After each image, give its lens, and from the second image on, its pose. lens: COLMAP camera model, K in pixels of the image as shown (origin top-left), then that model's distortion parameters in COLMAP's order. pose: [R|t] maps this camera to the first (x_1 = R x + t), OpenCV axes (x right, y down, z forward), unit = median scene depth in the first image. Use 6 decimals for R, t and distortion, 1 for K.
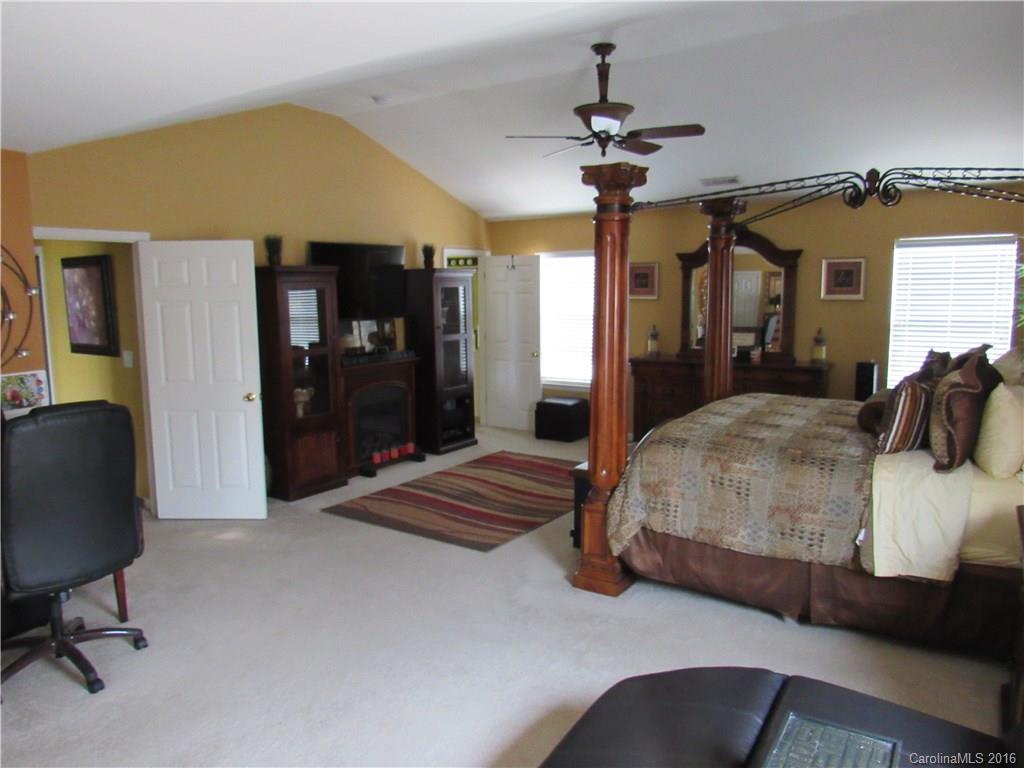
lens RADIAL K [[728.8, 0, 510.6], [0, 728.8, 379.5], [0, 0, 1]] dist [-0.022323, 0.000196]
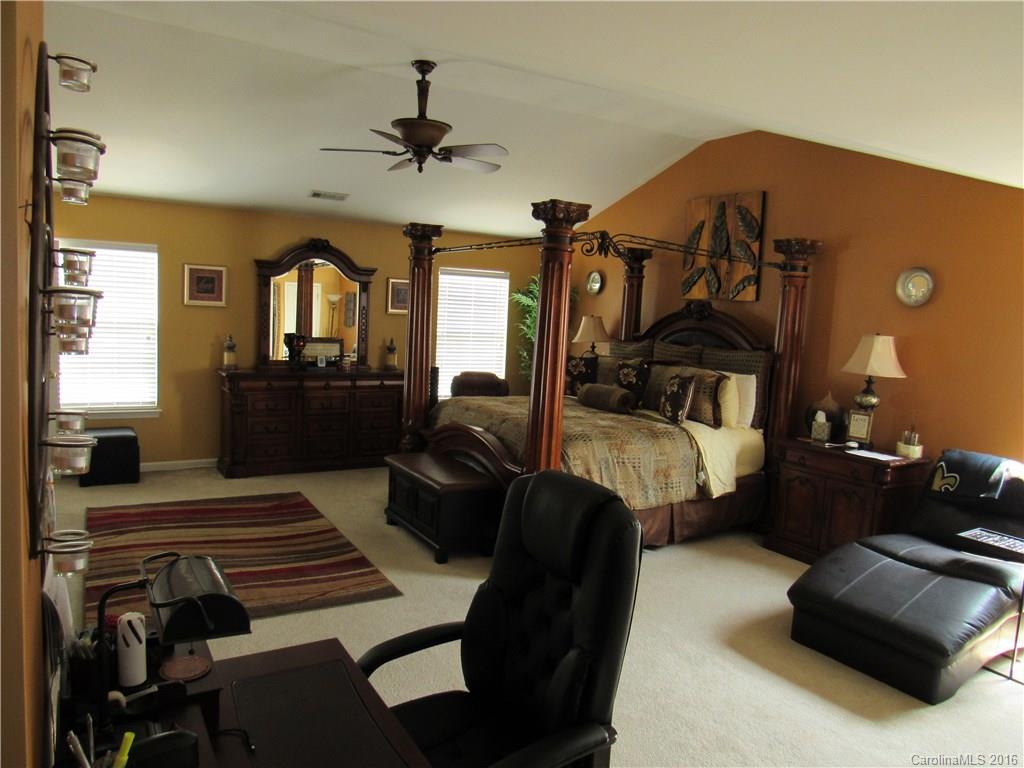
lens RADIAL K [[728.8, 0, 508.3], [0, 728.8, 386.4], [0, 0, 1]] dist [-0.022323, 0.000196]
pose [[0.427737, -0.068981, 0.901267, -0.631903], [0.059882, 0.997056, 0.047893, -0.045395], [-0.901917, 0.033484, 0.430609, 0.397845]]
